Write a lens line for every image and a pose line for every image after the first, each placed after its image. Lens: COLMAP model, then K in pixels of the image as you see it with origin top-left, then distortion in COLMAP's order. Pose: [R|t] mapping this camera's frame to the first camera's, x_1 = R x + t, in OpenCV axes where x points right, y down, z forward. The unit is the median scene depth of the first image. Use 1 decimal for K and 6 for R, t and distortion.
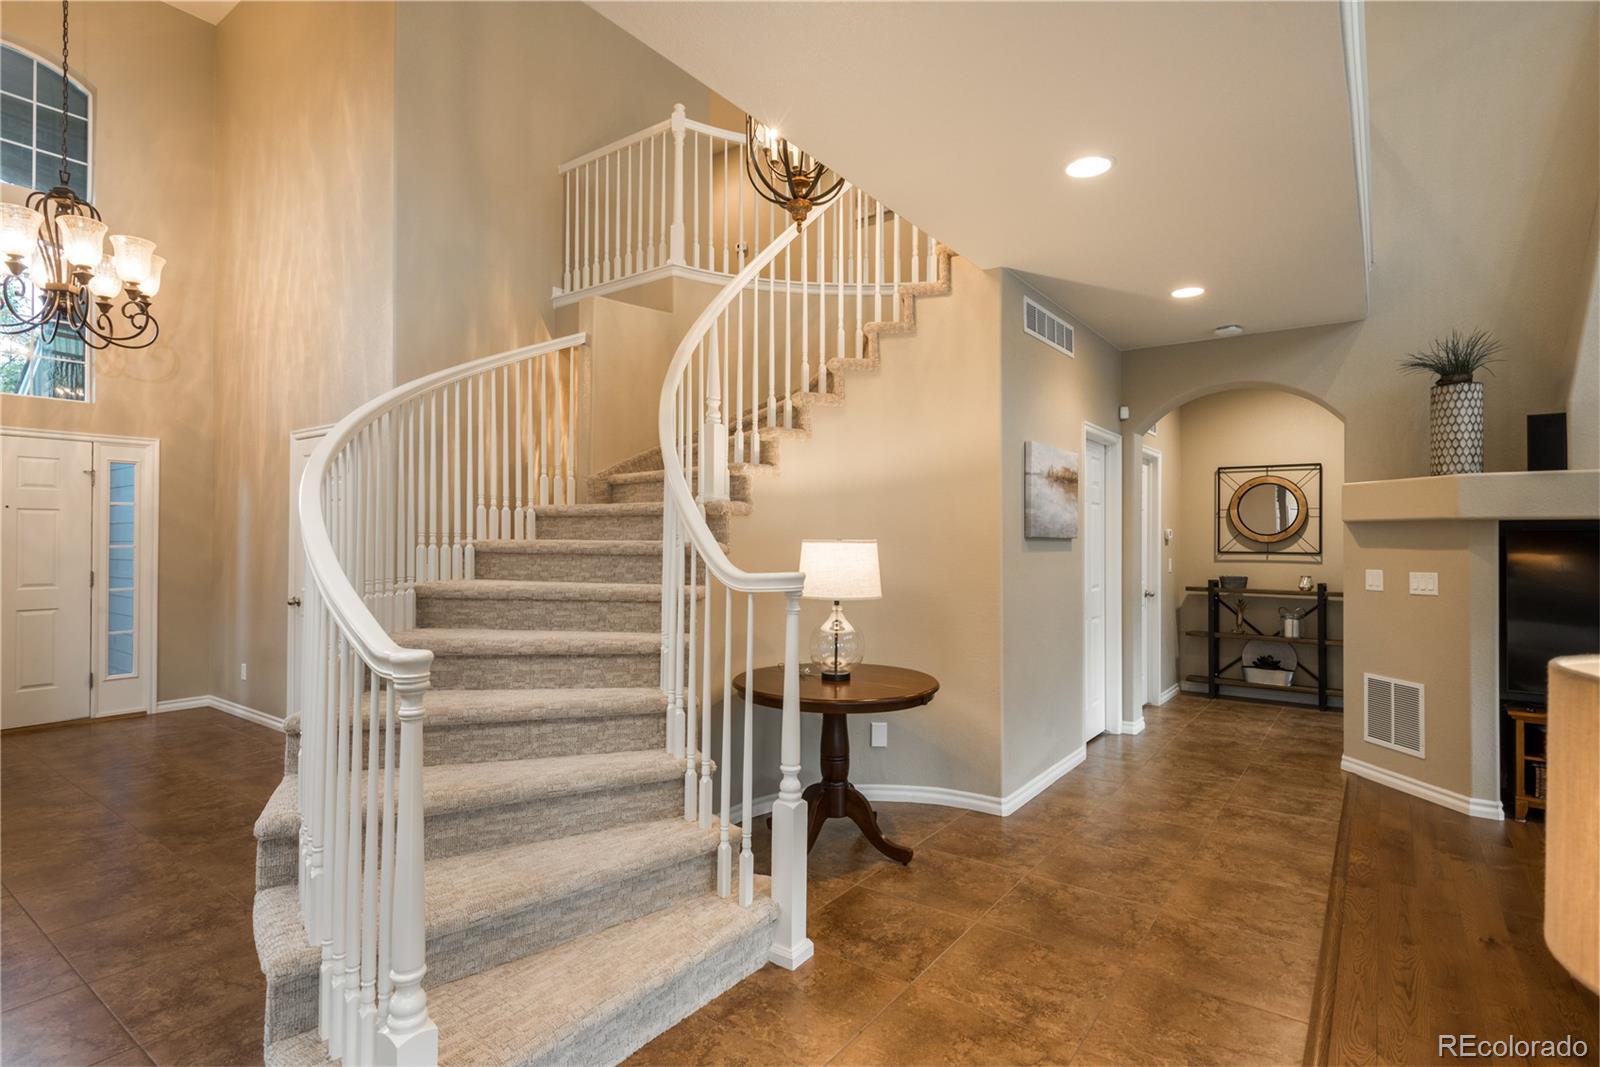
lens RADIAL K [[808.3, 0, 791.6], [0, 808.3, 535.0], [0, 0, 1]] dist [0.009956, -0.003546]
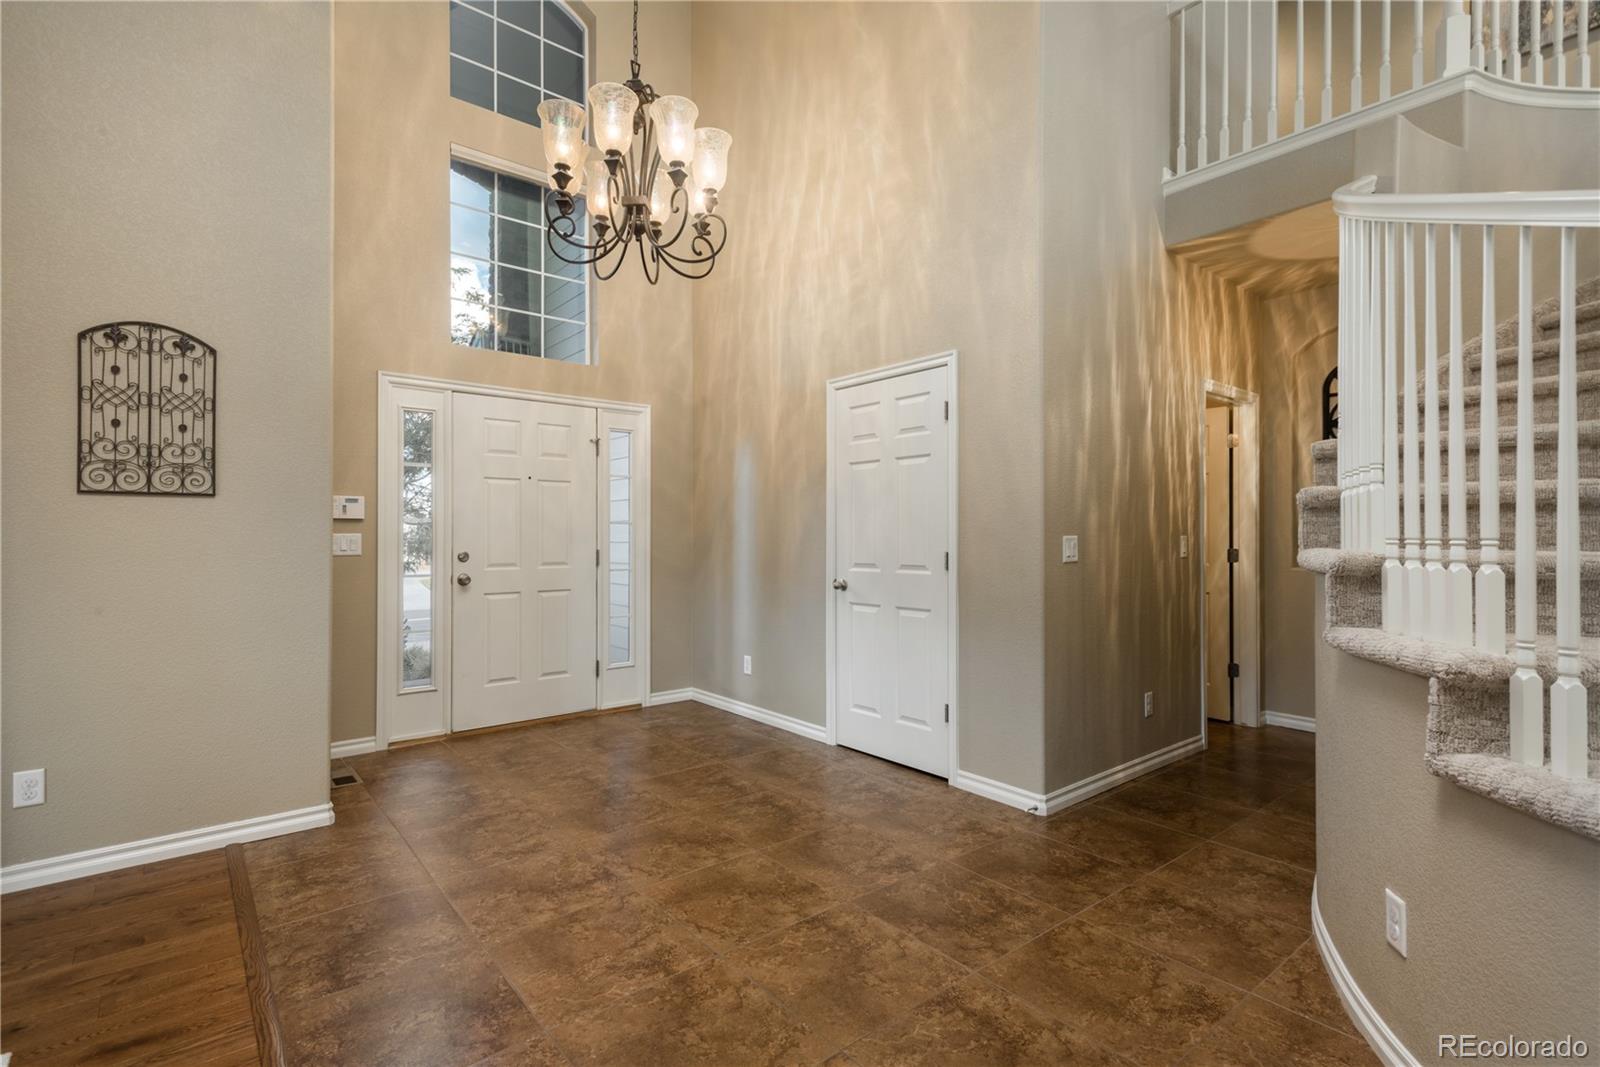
lens RADIAL K [[751.8, 0, 789.1], [0, 751.8, 535.9], [0, 0, 1]] dist [0.024091, -0.005856]
pose [[0.970593, -0.004691, -0.240683, -0.500762], [0.005918, 0.999973, 0.004377, 0.029907], [0.240656, -0.005673, 0.970594, 0.255727]]
